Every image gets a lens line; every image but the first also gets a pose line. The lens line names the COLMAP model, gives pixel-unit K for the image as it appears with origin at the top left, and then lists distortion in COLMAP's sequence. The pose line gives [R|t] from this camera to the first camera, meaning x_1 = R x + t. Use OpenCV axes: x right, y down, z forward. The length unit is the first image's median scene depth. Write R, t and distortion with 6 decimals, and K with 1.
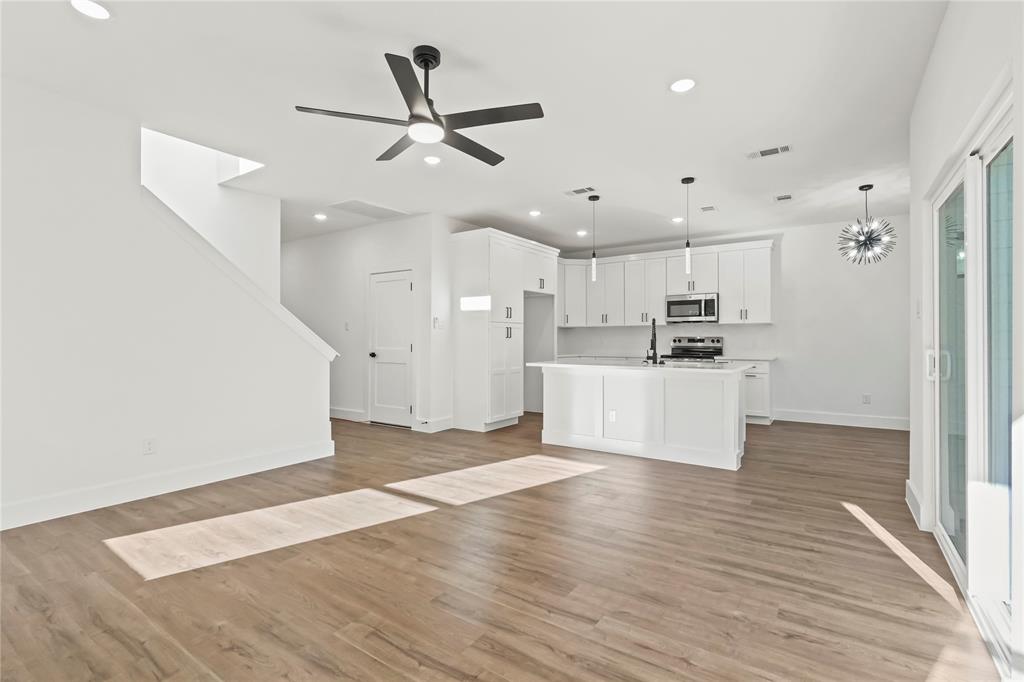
lens RADIAL K [[476.1, 0, 512.1], [0, 476.1, 340.3], [0, 0, 1]] dist [-0.004478, 0.001907]
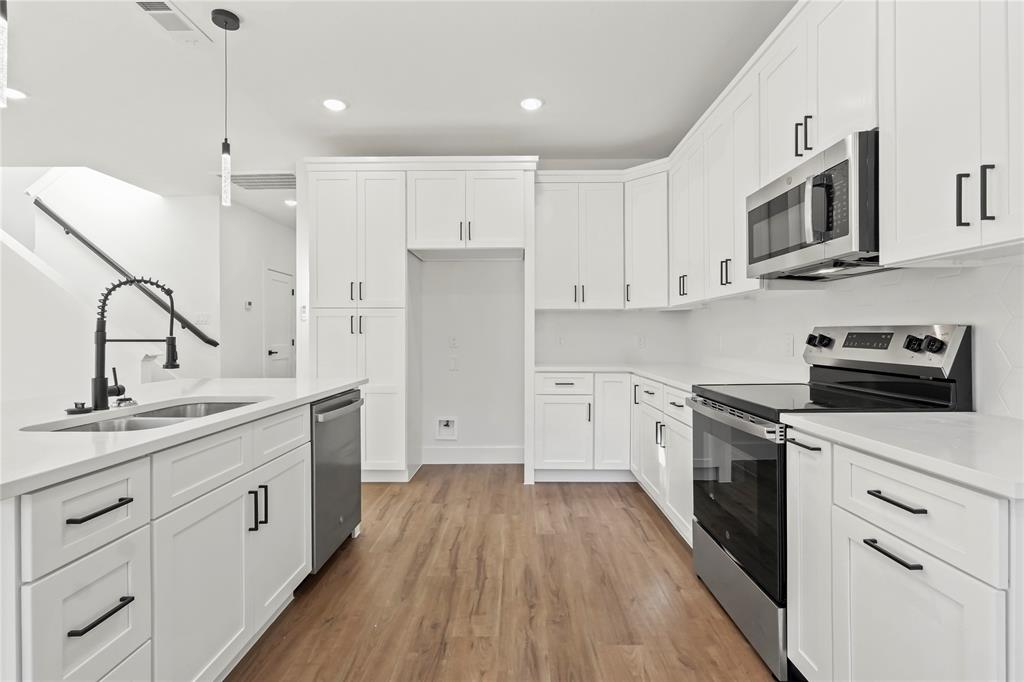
lens RADIAL K [[476.1, 0, 514.5], [0, 476.1, 336.9], [0, 0, 1]] dist [-0.004478, 0.001907]
pose [[0.560948, 0.002569, -0.827847, 0.590473], [0.000430, 0.999994, 0.003394, -0.003091], [0.827851, -0.002260, 0.560944, 0.831357]]
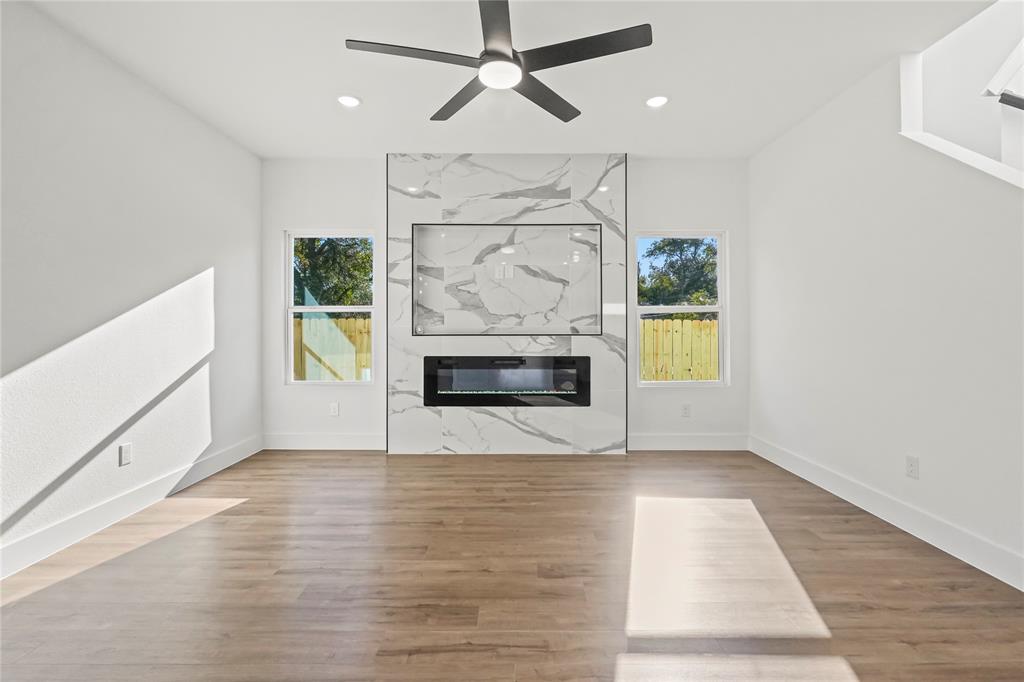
lens RADIAL K [[476.1, 0, 513.6], [0, 476.1, 328.9], [0, 0, 1]] dist [-0.004478, 0.001907]
pose [[-0.823182, 0.002399, -0.567772, 0.112548], [0.000062, 0.999991, 0.004136, -0.001626], [0.567777, 0.003369, -0.823176, 0.718801]]
